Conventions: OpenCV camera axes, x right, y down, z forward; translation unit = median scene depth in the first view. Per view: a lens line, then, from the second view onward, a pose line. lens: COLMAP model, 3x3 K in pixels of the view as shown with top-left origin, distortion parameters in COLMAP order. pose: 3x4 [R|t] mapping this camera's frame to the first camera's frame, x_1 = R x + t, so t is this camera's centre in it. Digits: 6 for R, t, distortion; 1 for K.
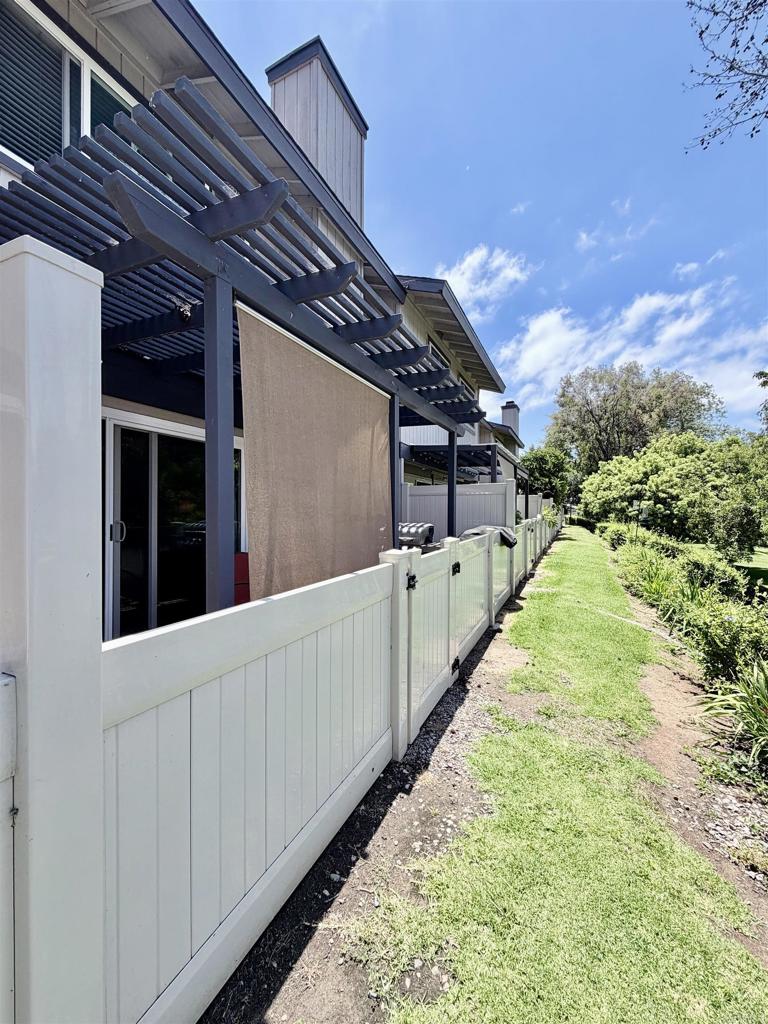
lens RADIAL K [[407.4, 0, 383.8], [0, 407.4, 511.1], [0, 0, 1]] dist [0.002835, -0.000472]
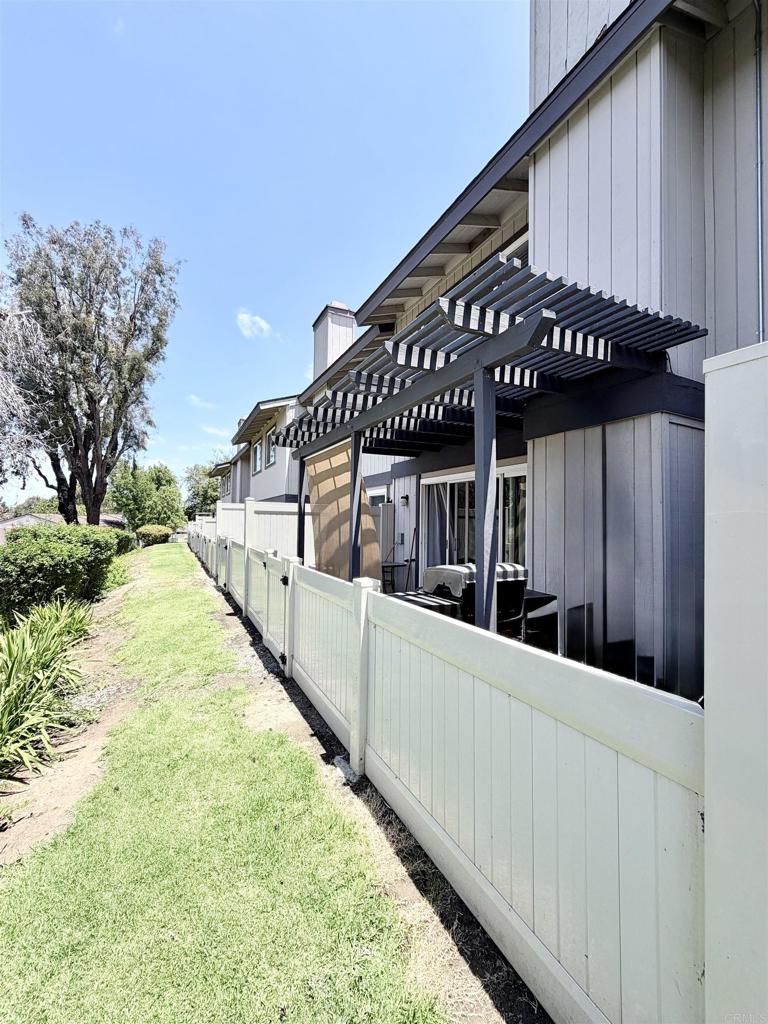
lens RADIAL K [[407.4, 0, 383.5], [0, 407.4, 512.8], [0, 0, 1]] dist [0.002835, -0.000472]
pose [[-0.620156, -0.049147, -0.782938, 0.783908], [-0.035176, 0.998774, -0.034833, -0.010577], [0.783690, 0.005938, -0.621124, 1.622147]]
